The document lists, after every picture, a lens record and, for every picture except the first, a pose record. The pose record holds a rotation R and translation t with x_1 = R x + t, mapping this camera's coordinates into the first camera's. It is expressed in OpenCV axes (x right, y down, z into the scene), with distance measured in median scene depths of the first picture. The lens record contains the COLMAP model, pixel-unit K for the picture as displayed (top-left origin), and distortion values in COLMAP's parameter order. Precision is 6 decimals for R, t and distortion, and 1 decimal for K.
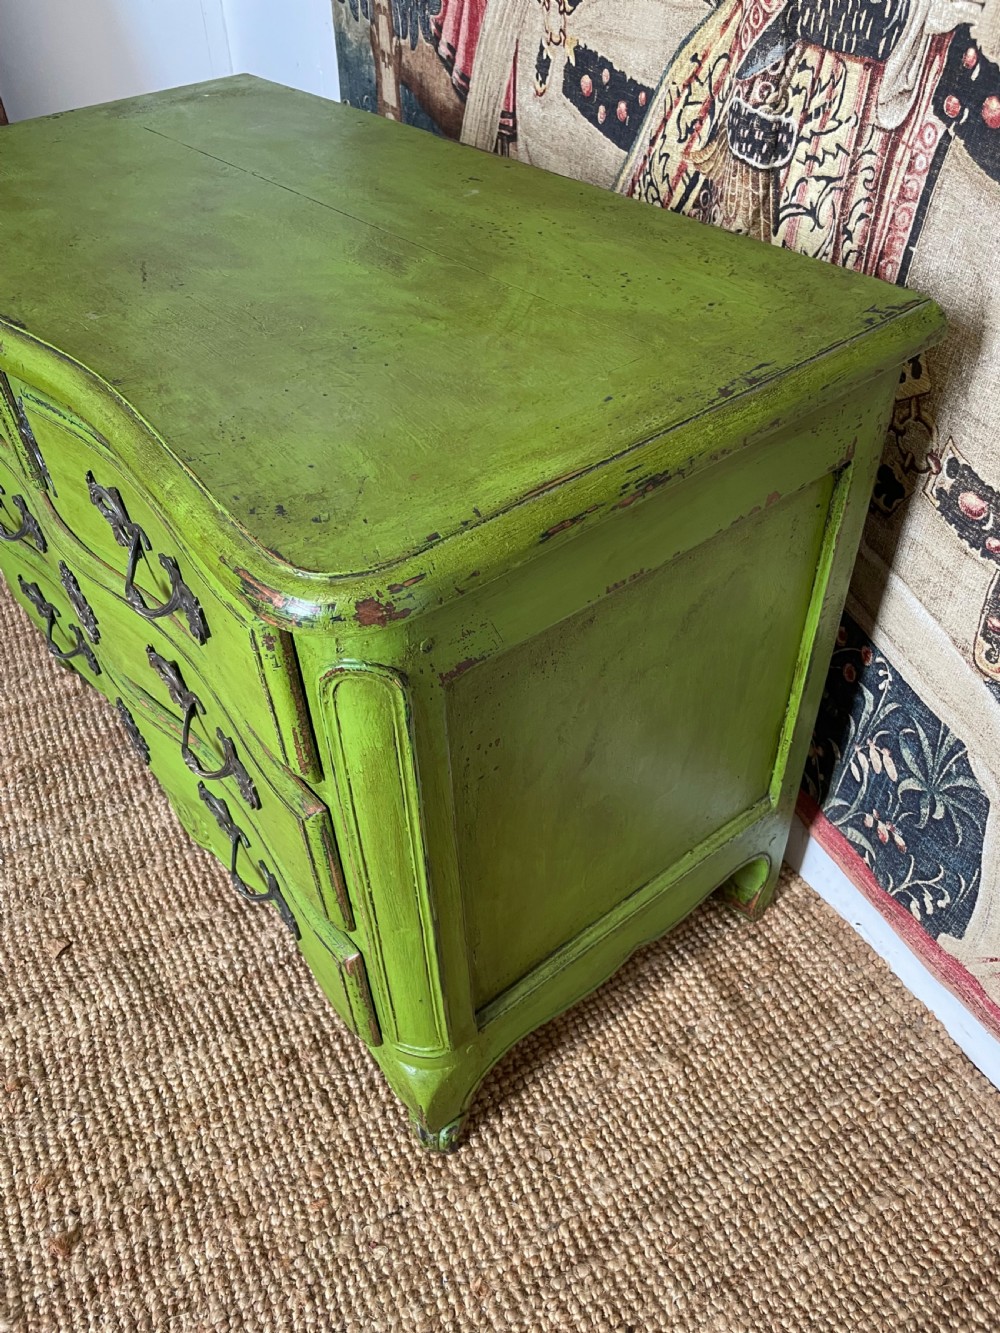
lens RADIAL K [[1022.6, 0, 495.3], [0, 1022.6, 670.6], [0, 0, 1]] dist [0.085544, -0.126942]
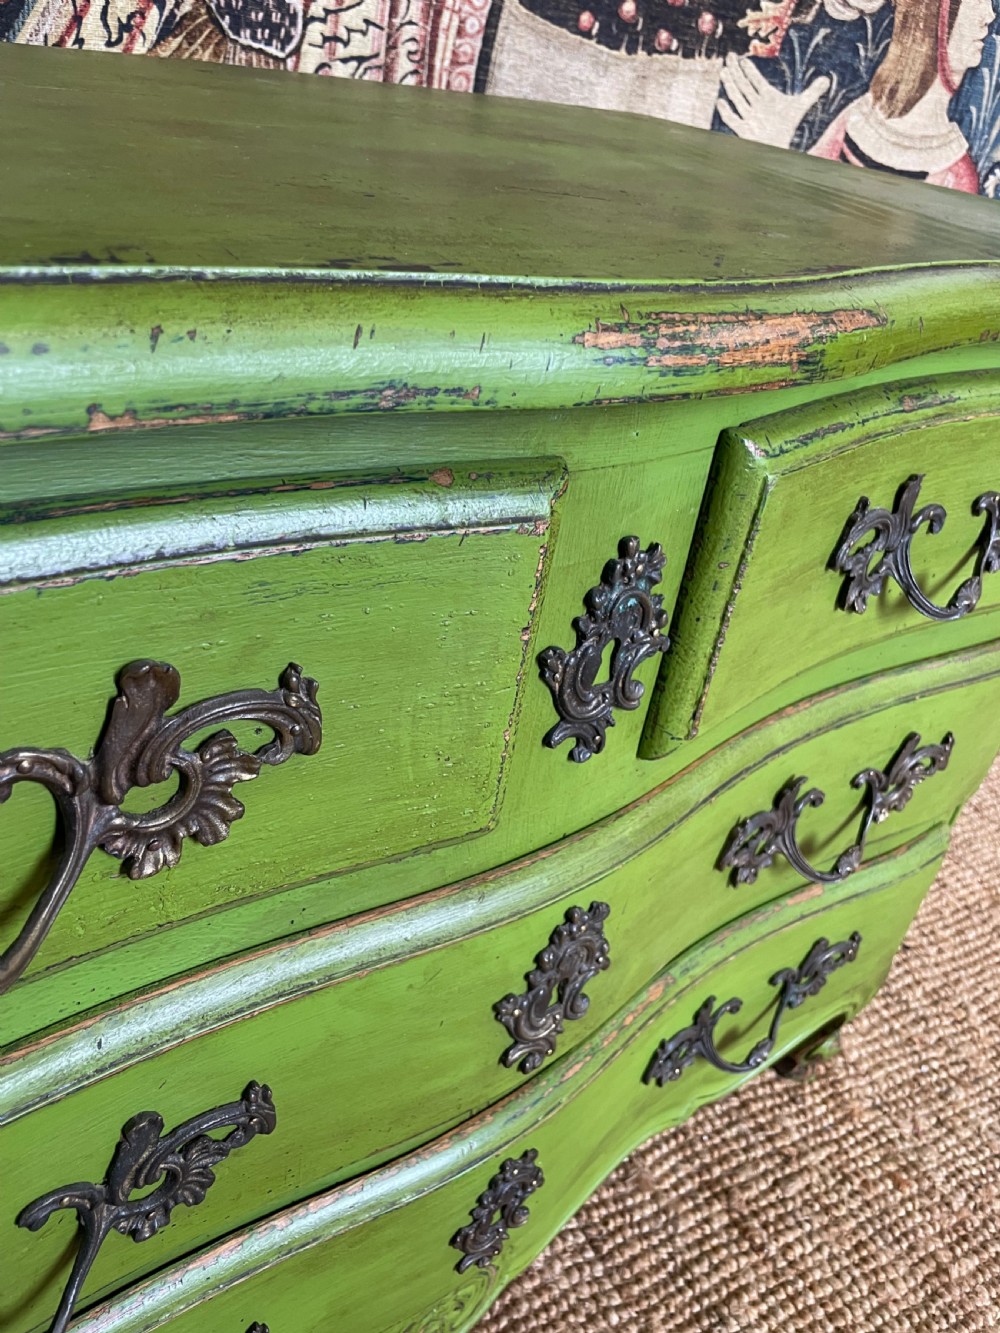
lens RADIAL K [[1035.6, 0, 512.5], [0, 1035.6, 669.3], [0, 0, 1]] dist [0.063817, -0.111784]
pose [[-0.012580, -0.499878, 0.866004, -0.706713], [0.550278, 0.719669, 0.423403, -0.358816], [-0.834886, 0.481870, 0.266019, 0.806587]]
